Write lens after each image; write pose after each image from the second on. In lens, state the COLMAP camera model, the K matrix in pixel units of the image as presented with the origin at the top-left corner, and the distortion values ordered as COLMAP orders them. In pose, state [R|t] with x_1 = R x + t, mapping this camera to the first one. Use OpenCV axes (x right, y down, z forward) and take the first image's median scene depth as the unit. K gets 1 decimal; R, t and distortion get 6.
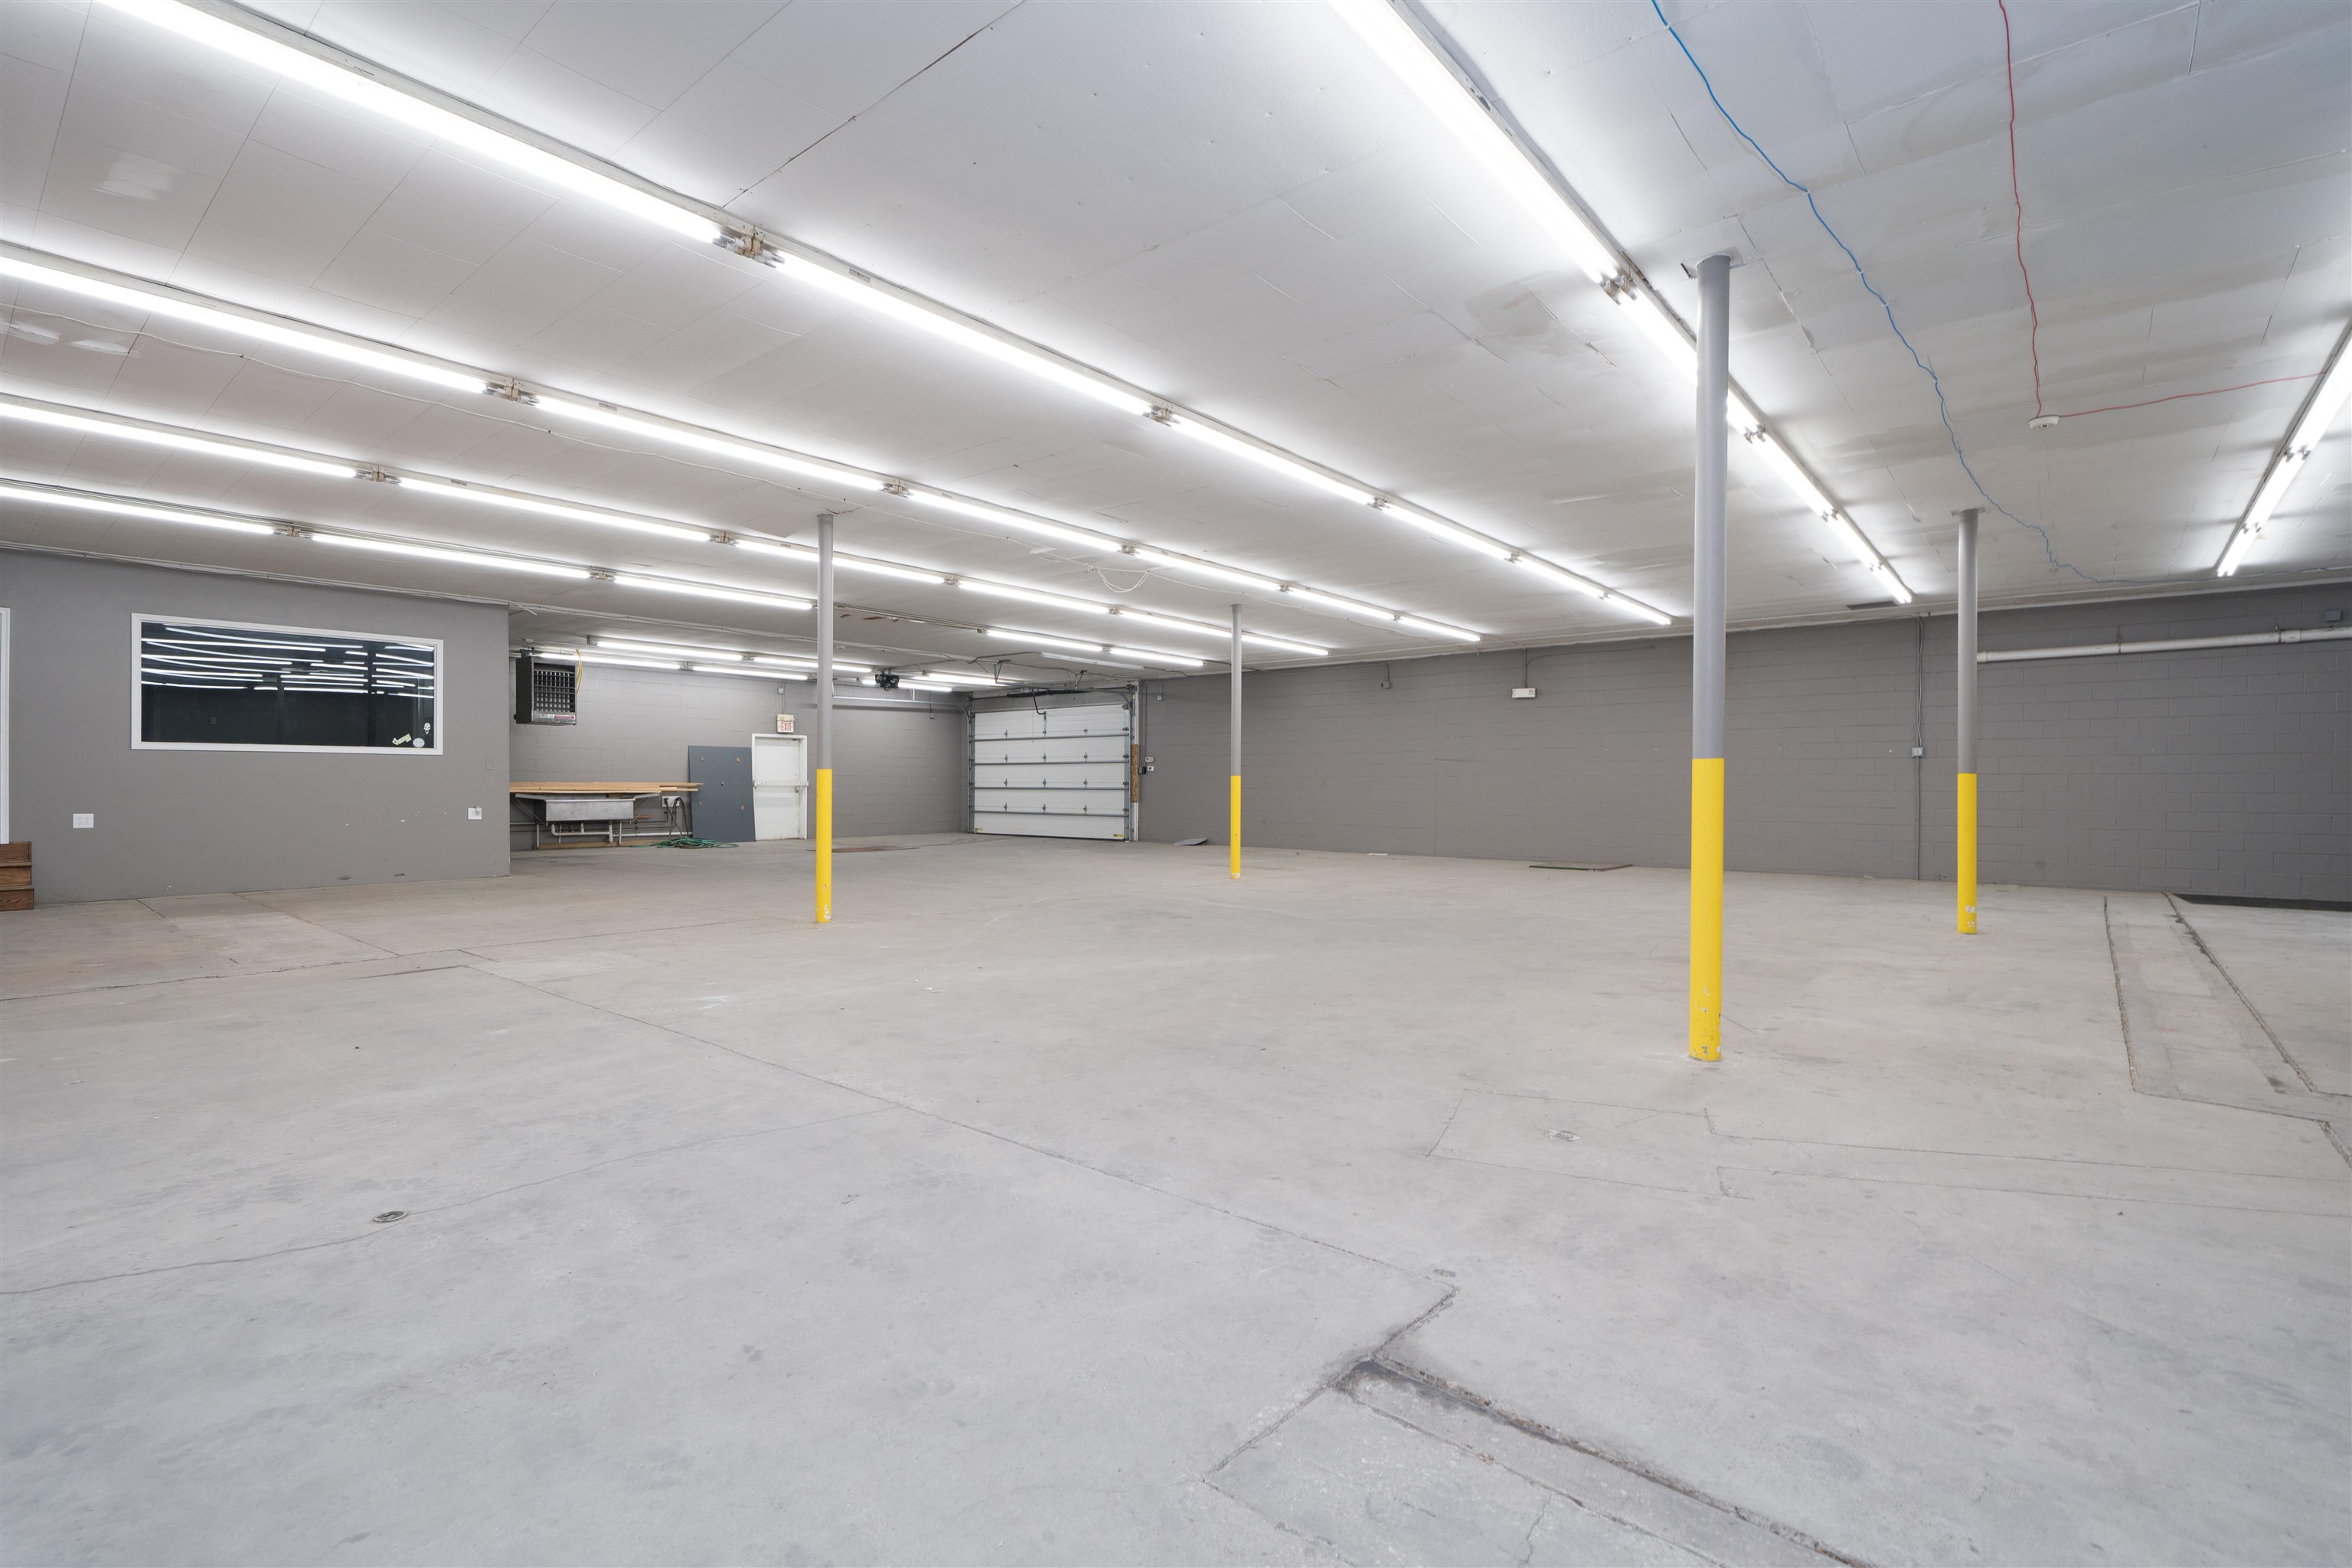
lens RADIAL K [[1148.2, 0, 1166.5], [0, 1148.2, 784.6], [0, 0, 1]] dist [0.041720, 0.001743]
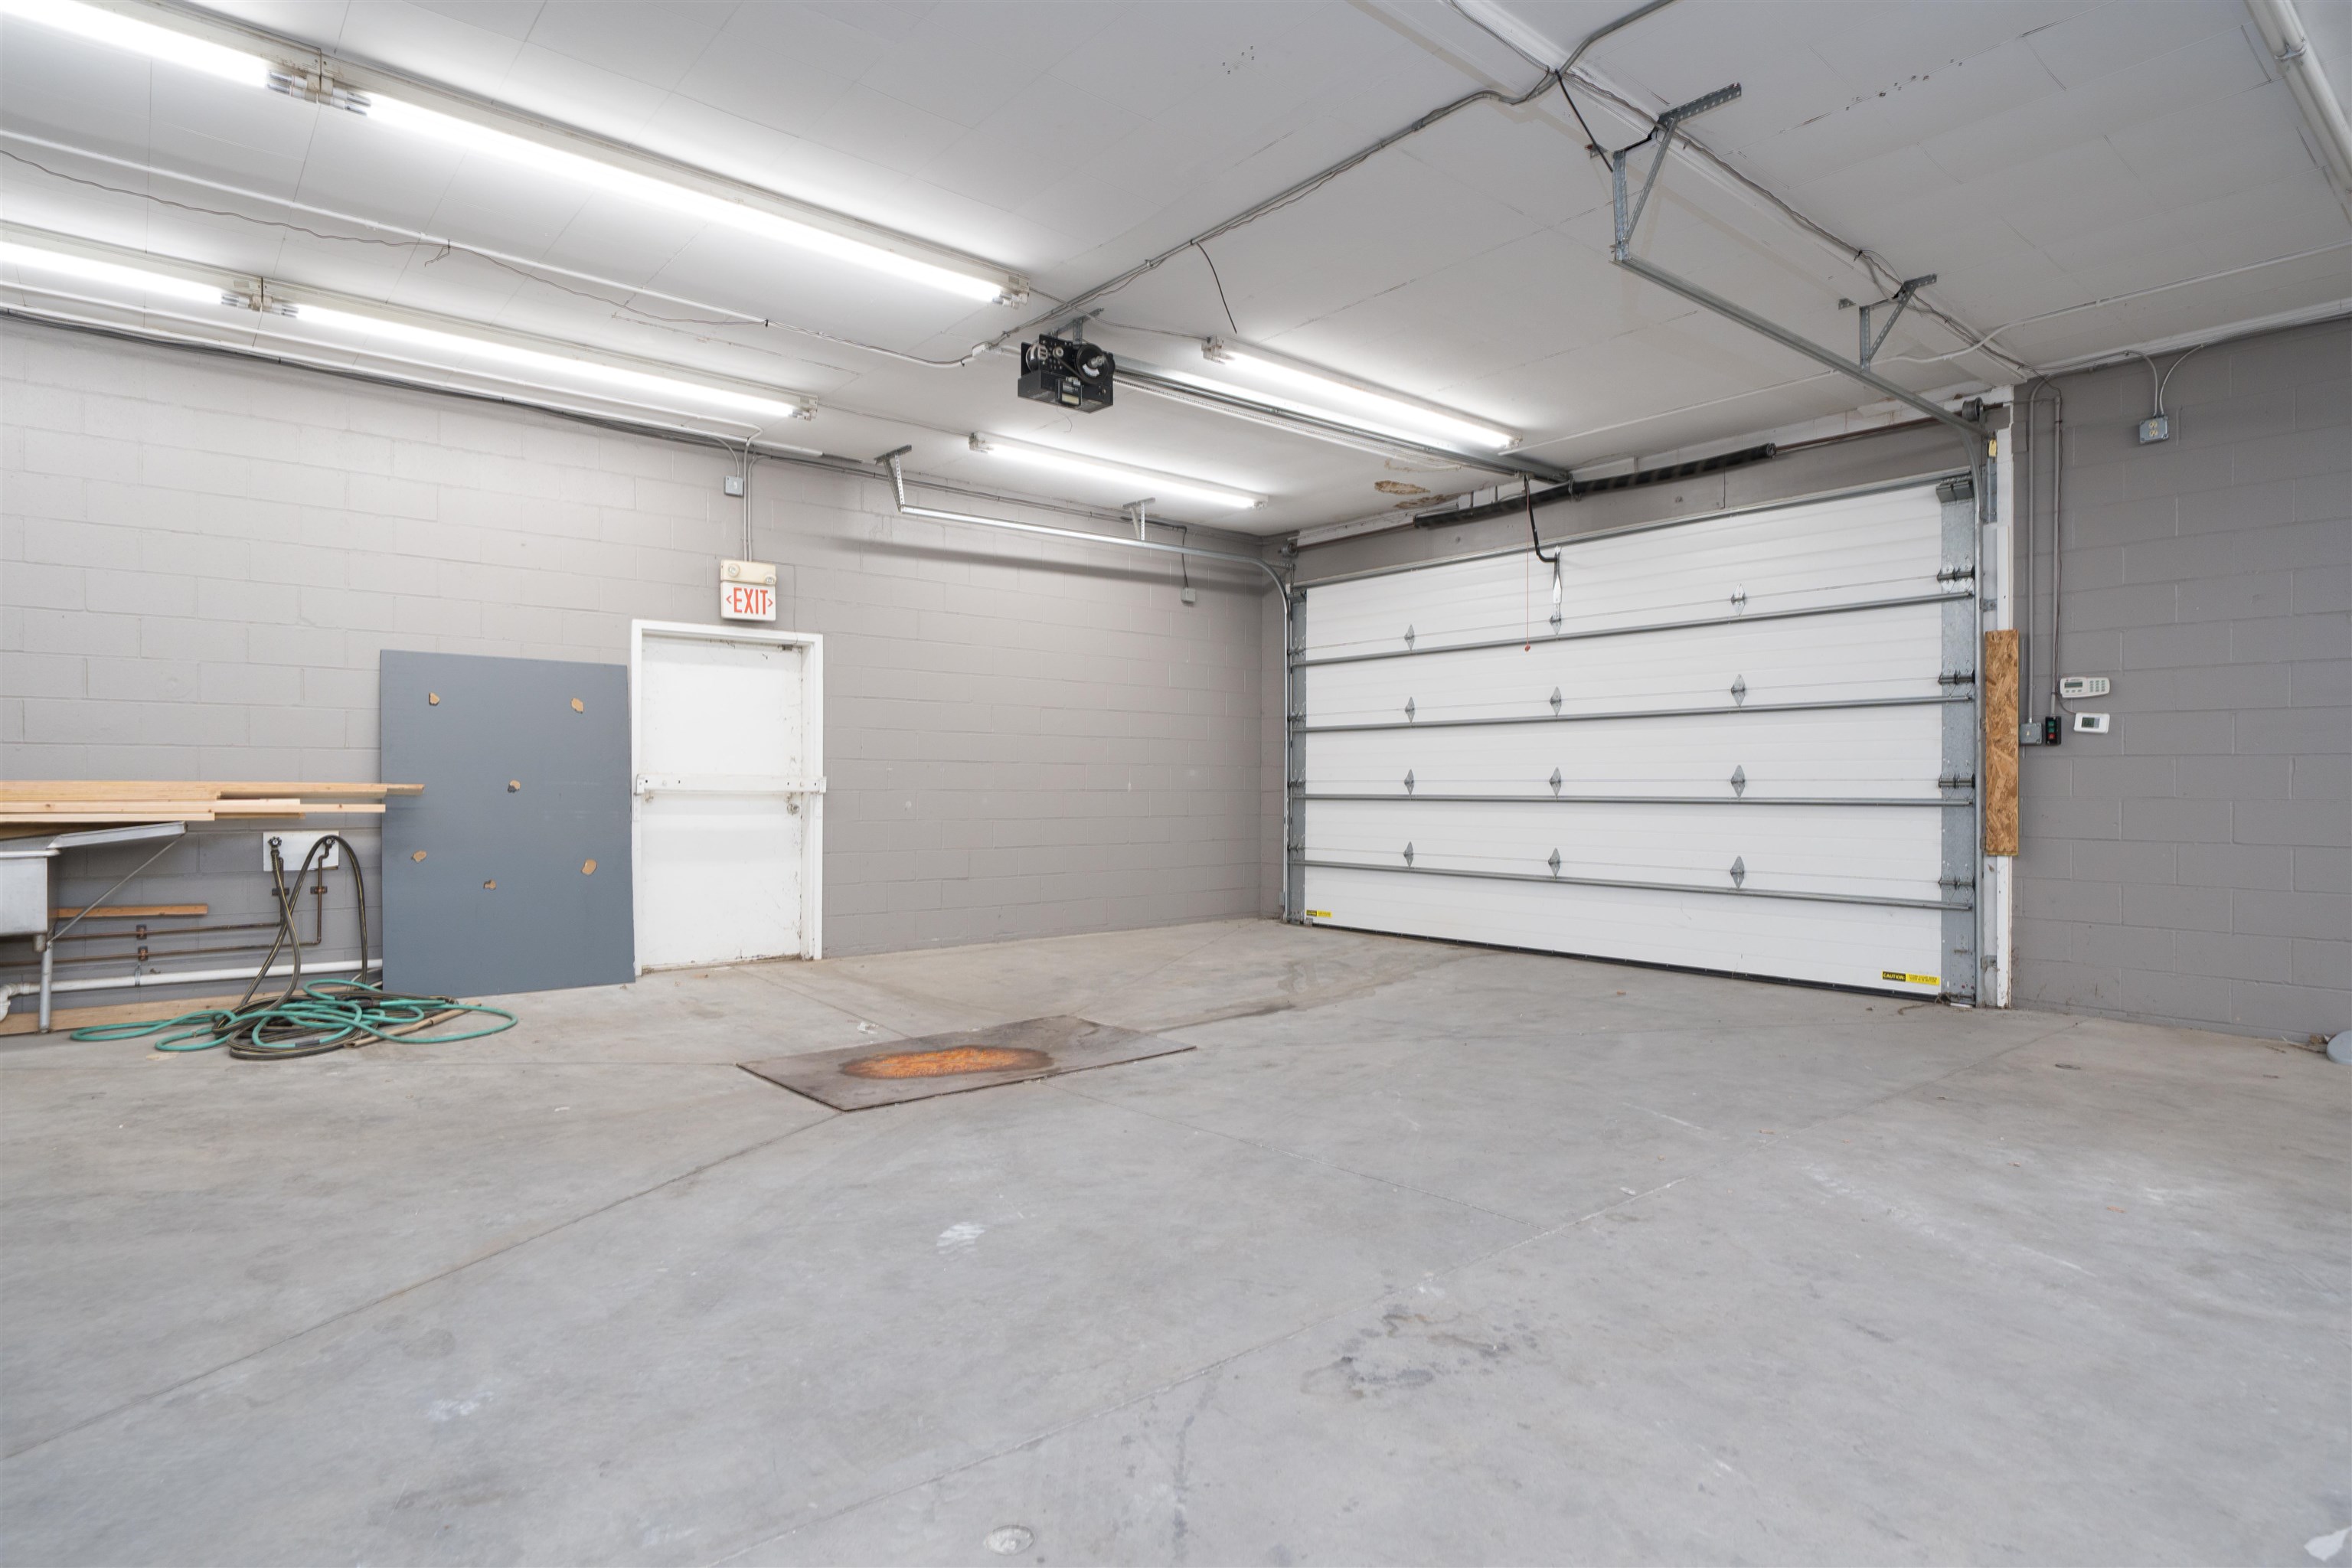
lens RADIAL K [[1211.6, 0, 1172.7], [0, 1211.6, 794.5], [0, 0, 1]] dist [-0.007104, 0.001282]
pose [[0.989203, -0.000522, -0.146549, -0.153156], [0.001381, 0.999982, 0.005758, -0.000072], [0.146543, -0.005898, 0.989187, 0.624633]]
